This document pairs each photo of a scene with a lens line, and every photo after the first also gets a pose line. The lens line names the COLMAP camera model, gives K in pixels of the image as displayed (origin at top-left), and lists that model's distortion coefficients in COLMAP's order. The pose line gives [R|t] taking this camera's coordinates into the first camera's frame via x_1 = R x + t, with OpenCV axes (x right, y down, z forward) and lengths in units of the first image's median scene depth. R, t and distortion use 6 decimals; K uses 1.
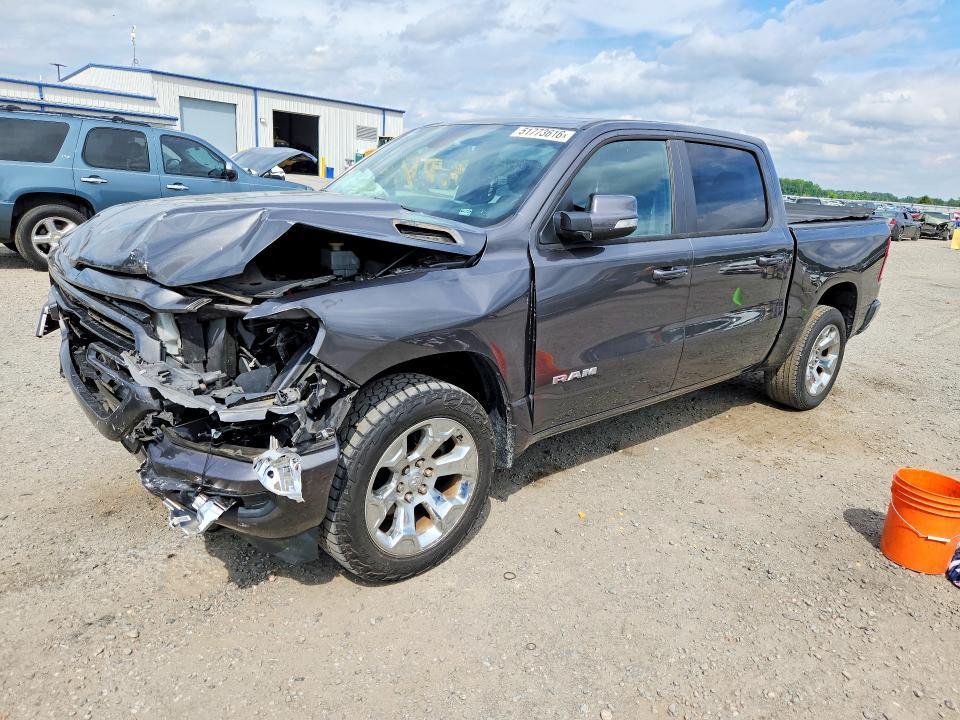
lens RADIAL K [[754.4, 0, 480.0], [0, 754.4, 360.0], [0, 0, 1]] dist [0.007991, 0.008467]
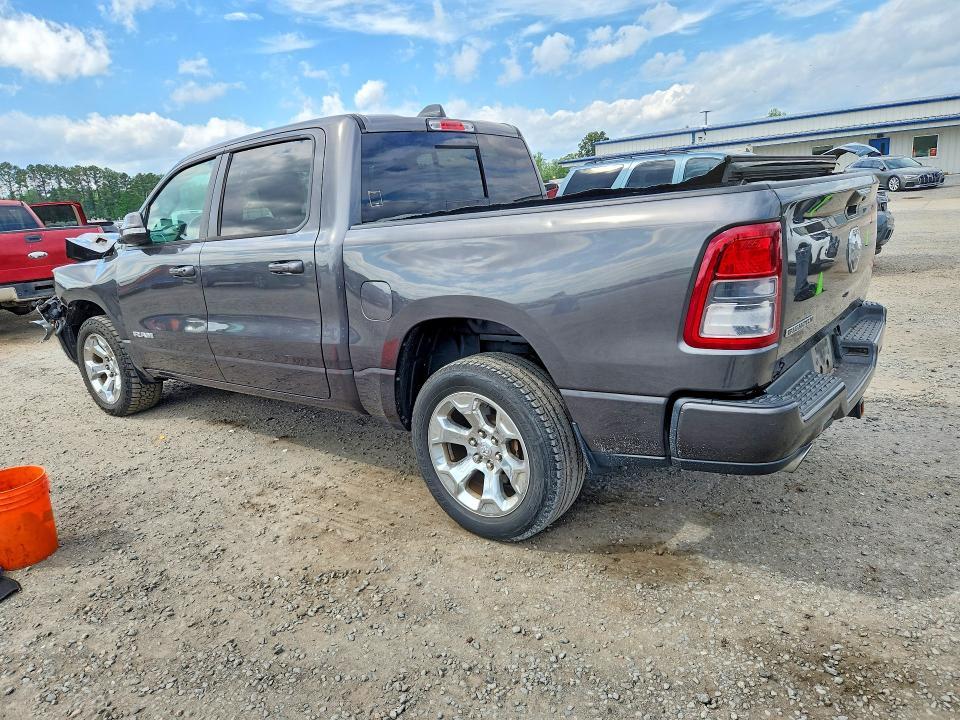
lens RADIAL K [[754.4, 0, 480.0], [0, 754.4, 360.0], [0, 0, 1]] dist [0.007991, 0.008467]
pose [[0.026201, 0.125869, -0.991701, 1.155160], [-0.161222, 0.979587, 0.120072, -0.154704], [0.986570, 0.156738, 0.045959, 1.125319]]
